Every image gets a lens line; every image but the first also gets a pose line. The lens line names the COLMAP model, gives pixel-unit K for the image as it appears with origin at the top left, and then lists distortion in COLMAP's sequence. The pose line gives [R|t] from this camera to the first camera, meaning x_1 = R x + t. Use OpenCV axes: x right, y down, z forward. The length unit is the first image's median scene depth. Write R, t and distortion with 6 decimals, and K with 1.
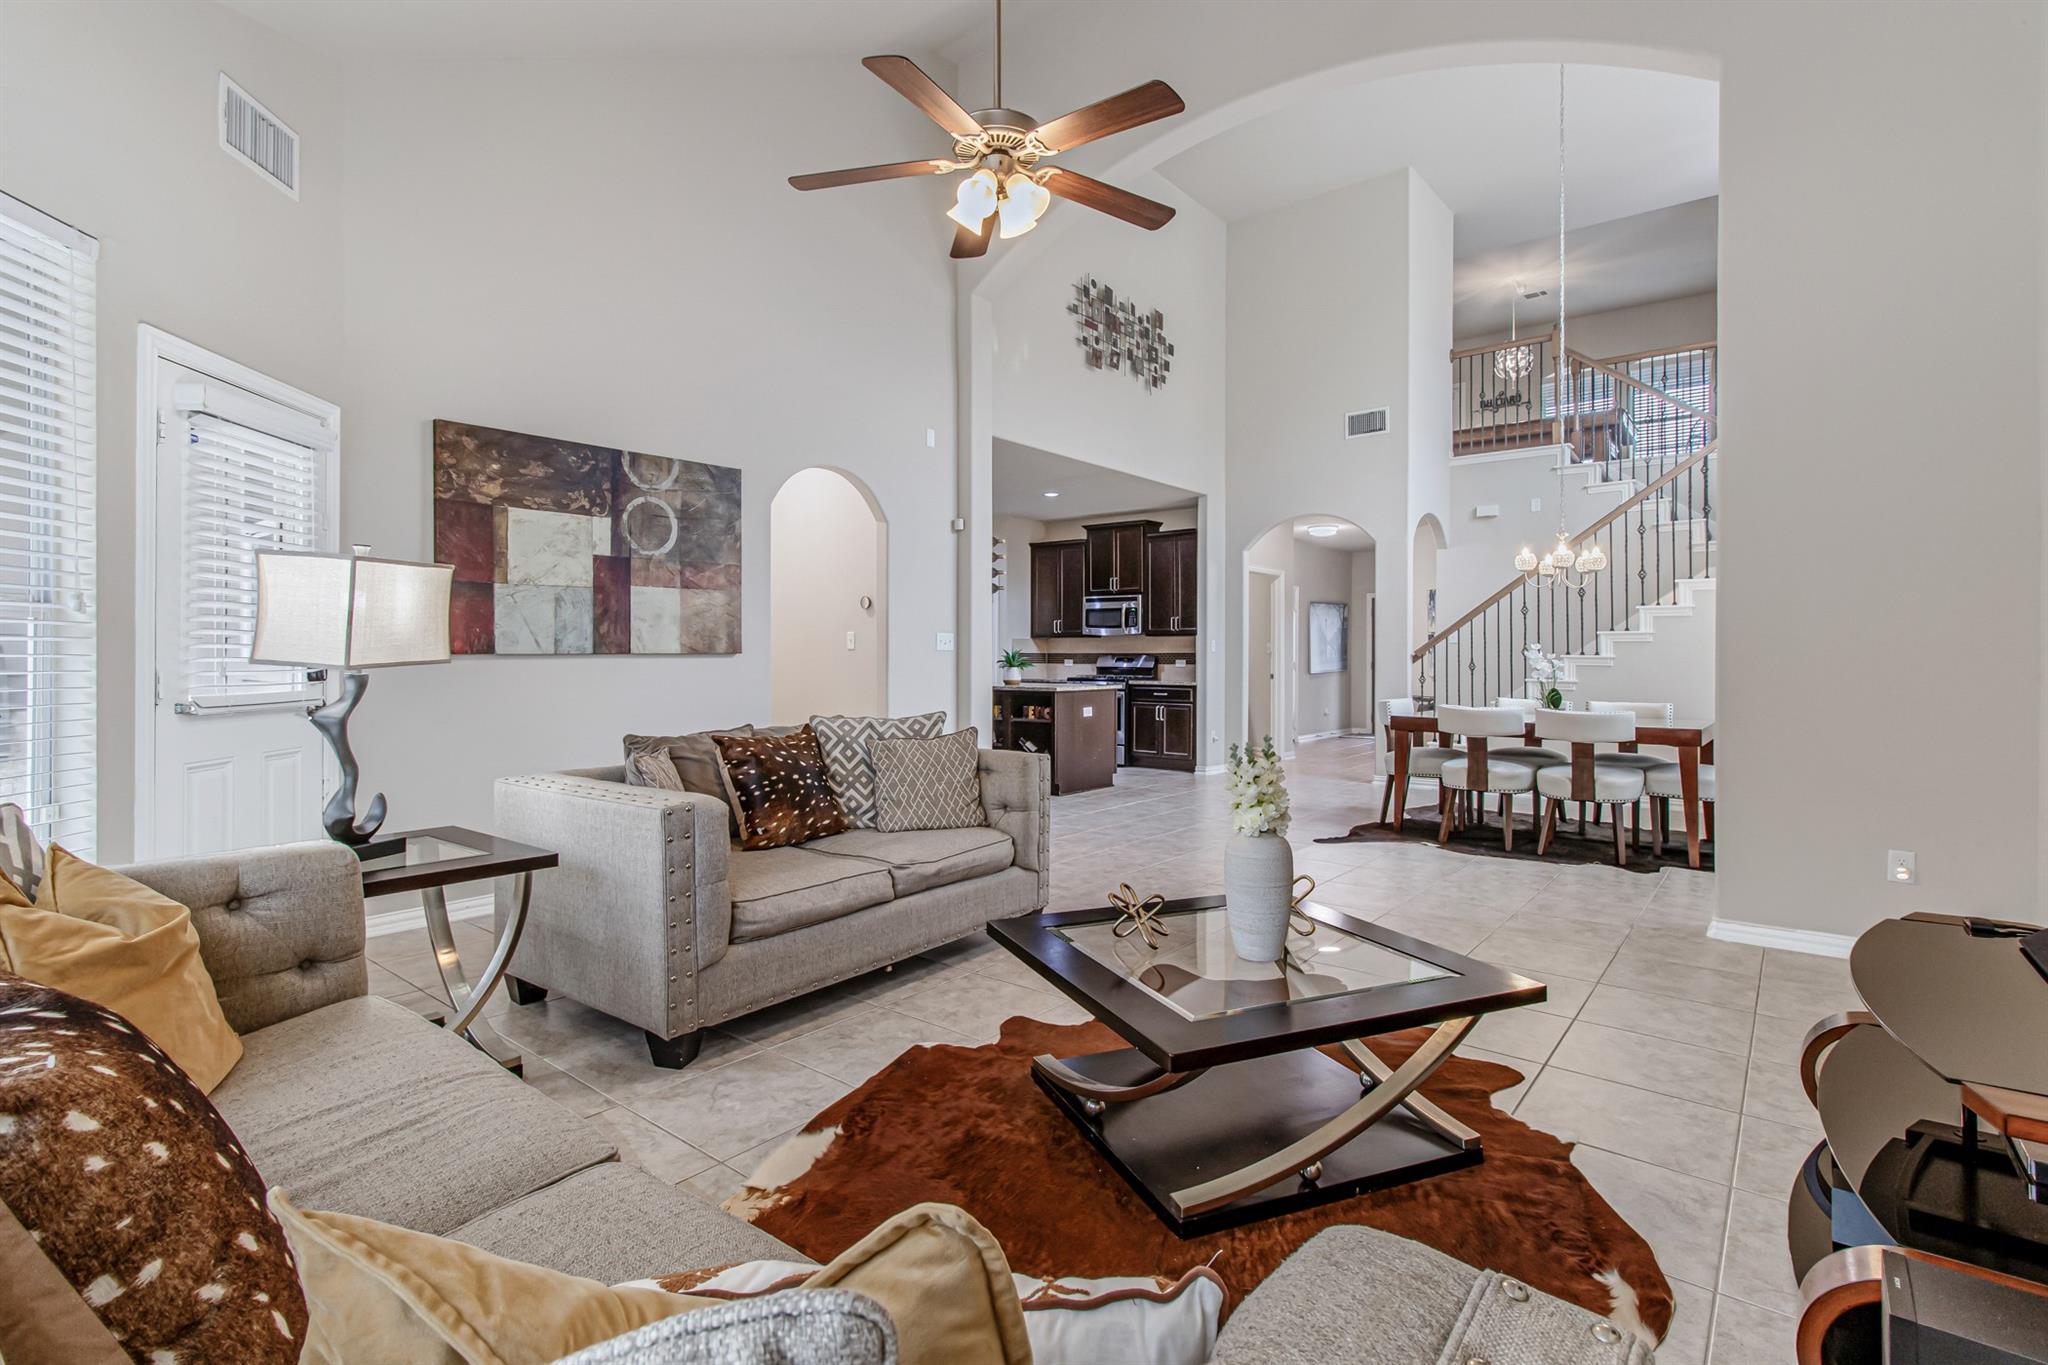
lens RADIAL K [[953.1, 0, 1023.2], [0, 953.1, 658.6], [0, 0, 1]] dist [0.001296, 0.000481]
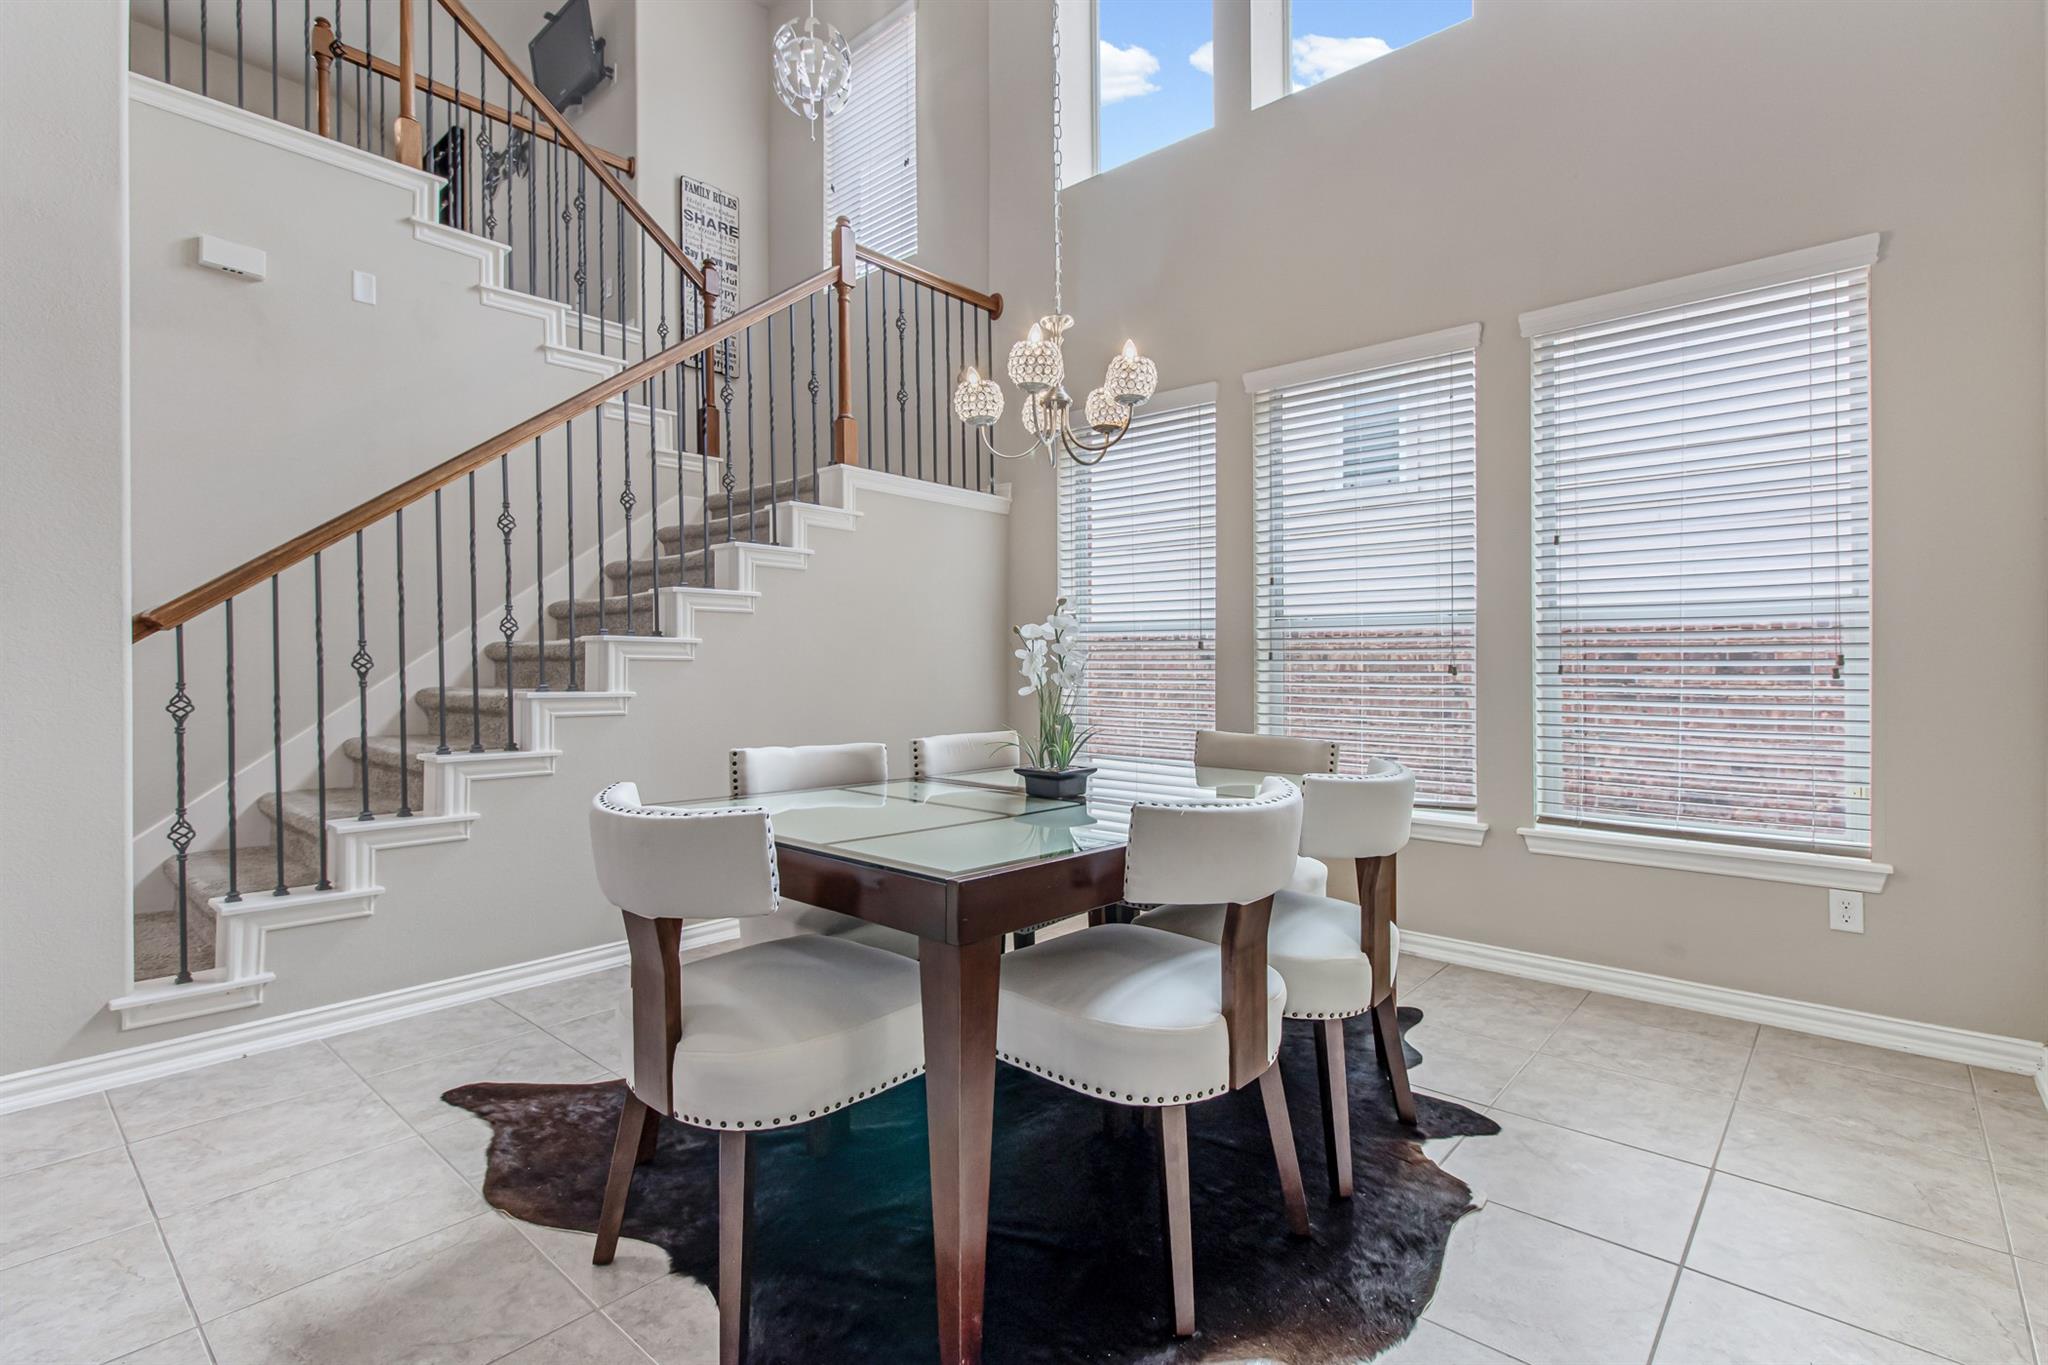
lens RADIAL K [[964.7, 0, 1023.2], [0, 964.7, 667.6], [0, 0, 1]] dist [0.003492, 0.000135]
pose [[0.042386, -0.005303, 0.999087, 0.074890], [-0.000487, 0.999986, 0.005328, 0.004828], [-0.999101, -0.000713, 0.042382, 0.451526]]
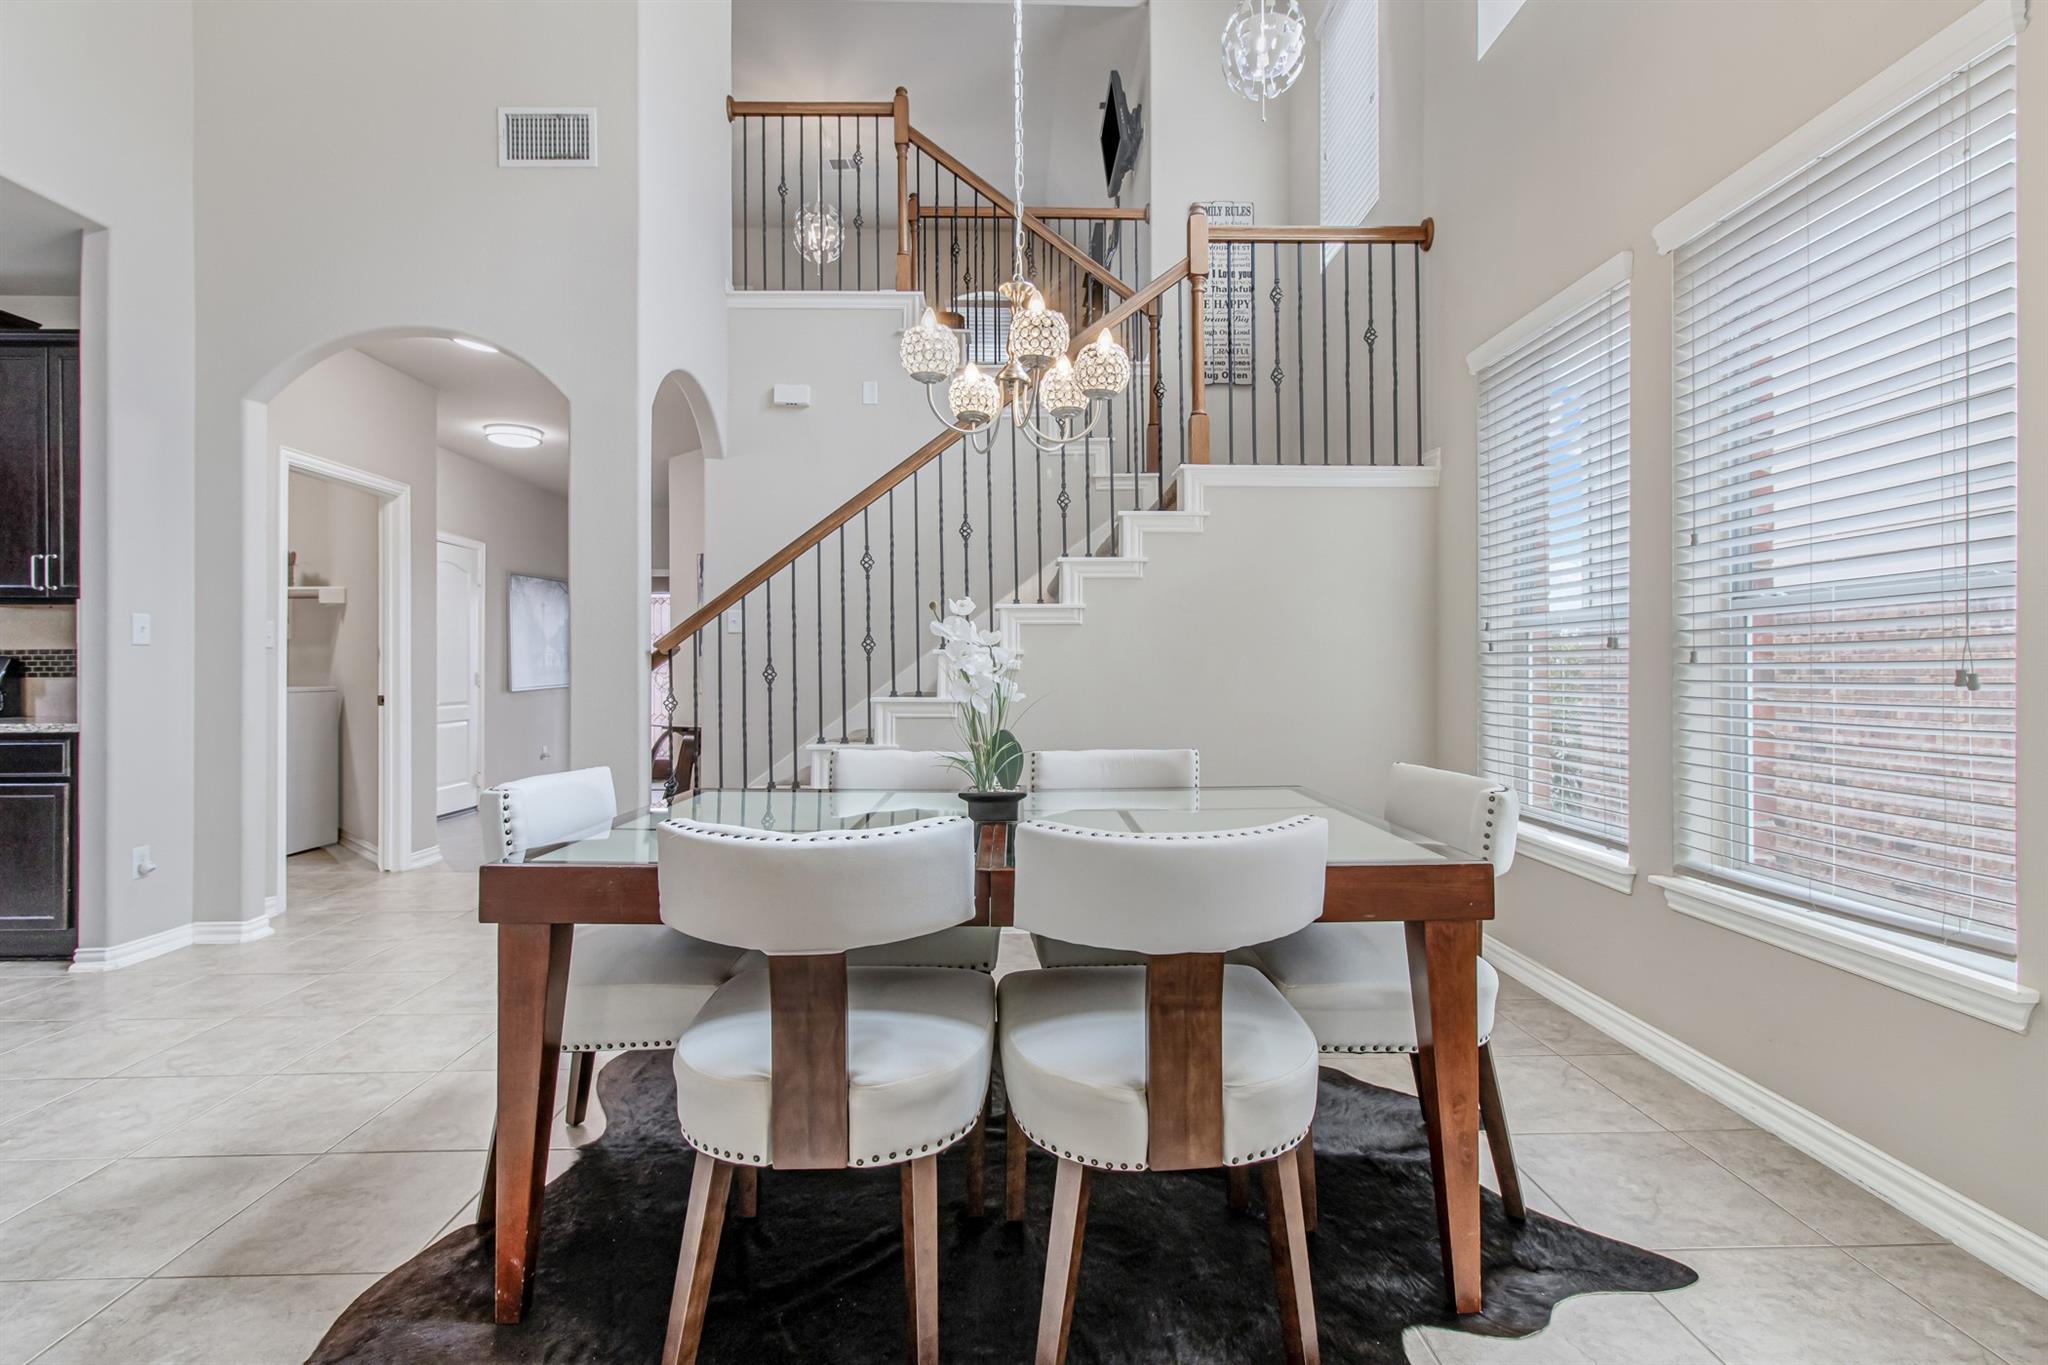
lens RADIAL K [[964.7, 0, 1023.2], [0, 964.7, 667.6], [0, 0, 1]] dist [0.003492, 0.000135]
pose [[0.761510, -0.002782, 0.648147, 0.151739], [0.007032, 0.999967, -0.003970, 0.004610], [-0.648115, 0.007581, 0.761505, 0.328783]]
